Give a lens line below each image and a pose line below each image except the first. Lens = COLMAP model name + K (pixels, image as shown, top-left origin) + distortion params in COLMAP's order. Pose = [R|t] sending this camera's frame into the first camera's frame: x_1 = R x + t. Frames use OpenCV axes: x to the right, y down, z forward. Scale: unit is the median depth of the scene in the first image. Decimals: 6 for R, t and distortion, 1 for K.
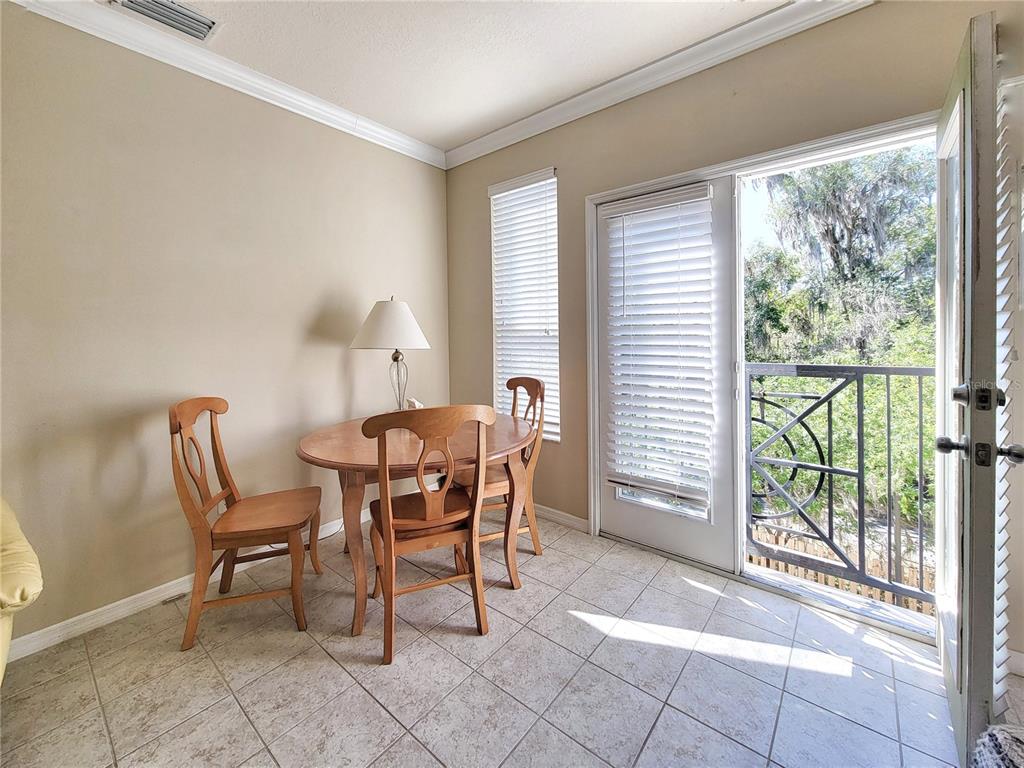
lens RADIAL K [[416.3, 0, 514.6], [0, 416.3, 337.5], [0, 0, 1]] dist [0.000207, 0.000060]
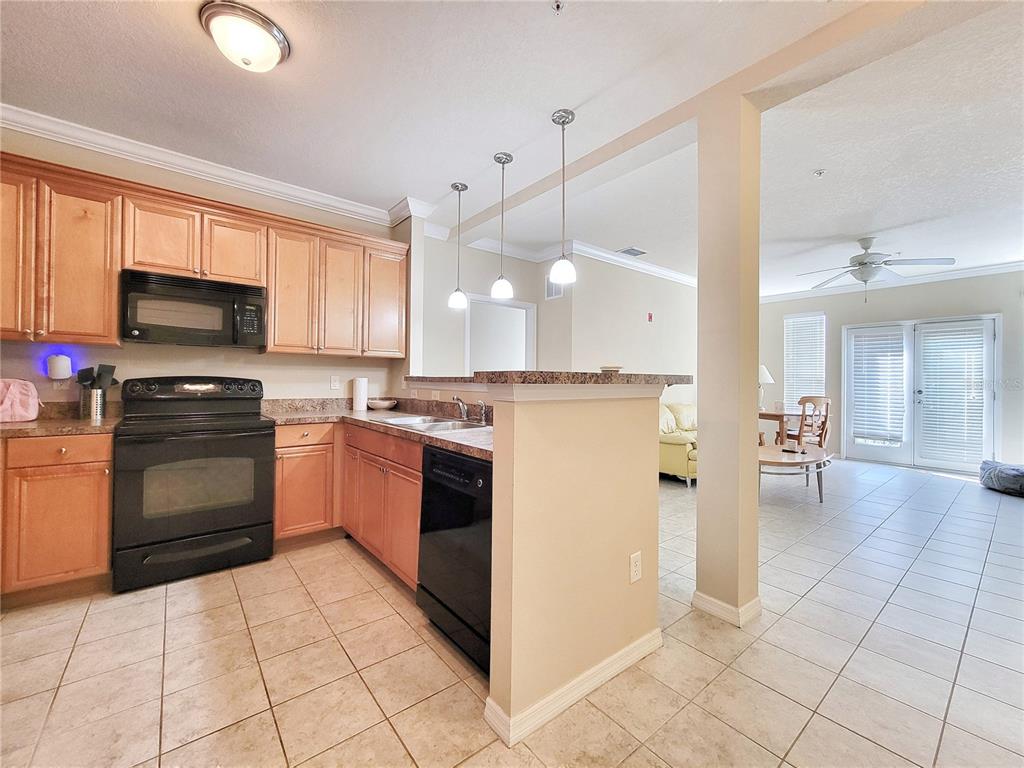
lens RADIAL K [[417.0, 0, 513.9], [0, 417.0, 379.6], [0, 0, 1]] dist [0.001174, 0.000041]
pose [[0.979320, 0.025663, -0.200684, -1.281287], [-0.028168, 0.999557, -0.009634, 0.074249], [0.200348, 0.015088, 0.979609, -1.921967]]
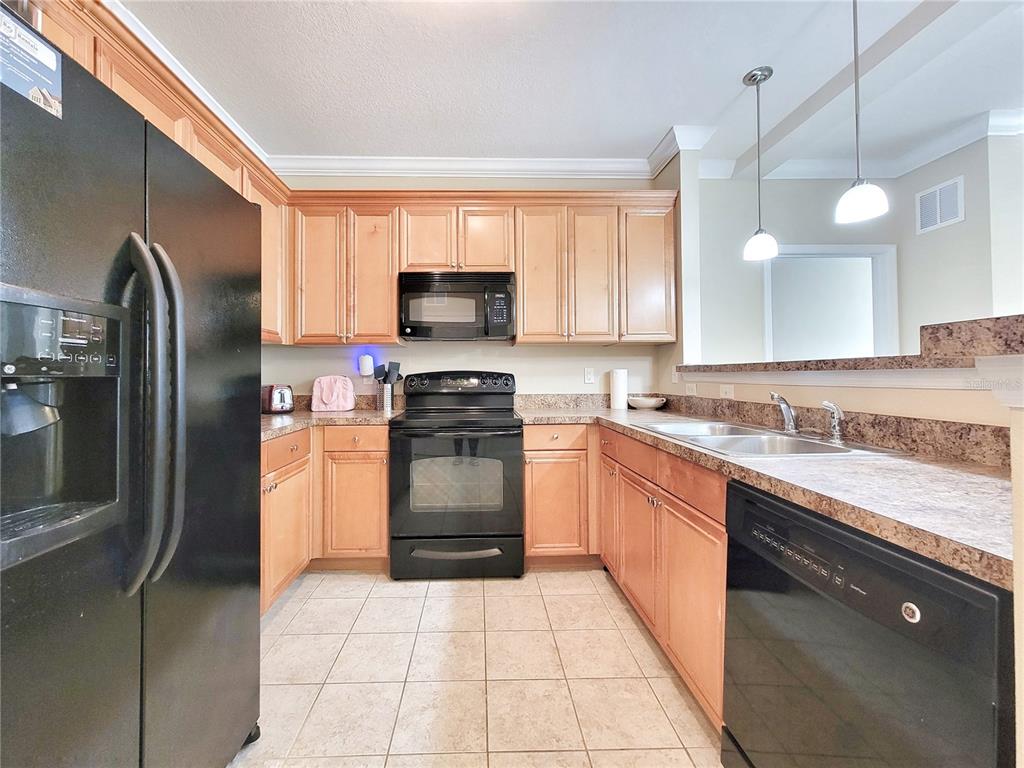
lens RADIAL K [[417.9, 0, 488.0], [0, 417.9, 368.4], [0, 0, 1]] dist [-0.001379, 0.000054]
pose [[0.650407, -0.002372, -0.759583, -1.431562], [-0.010910, 0.999863, -0.012465, 0.085034], [0.759508, 0.016395, 0.650291, -1.666937]]
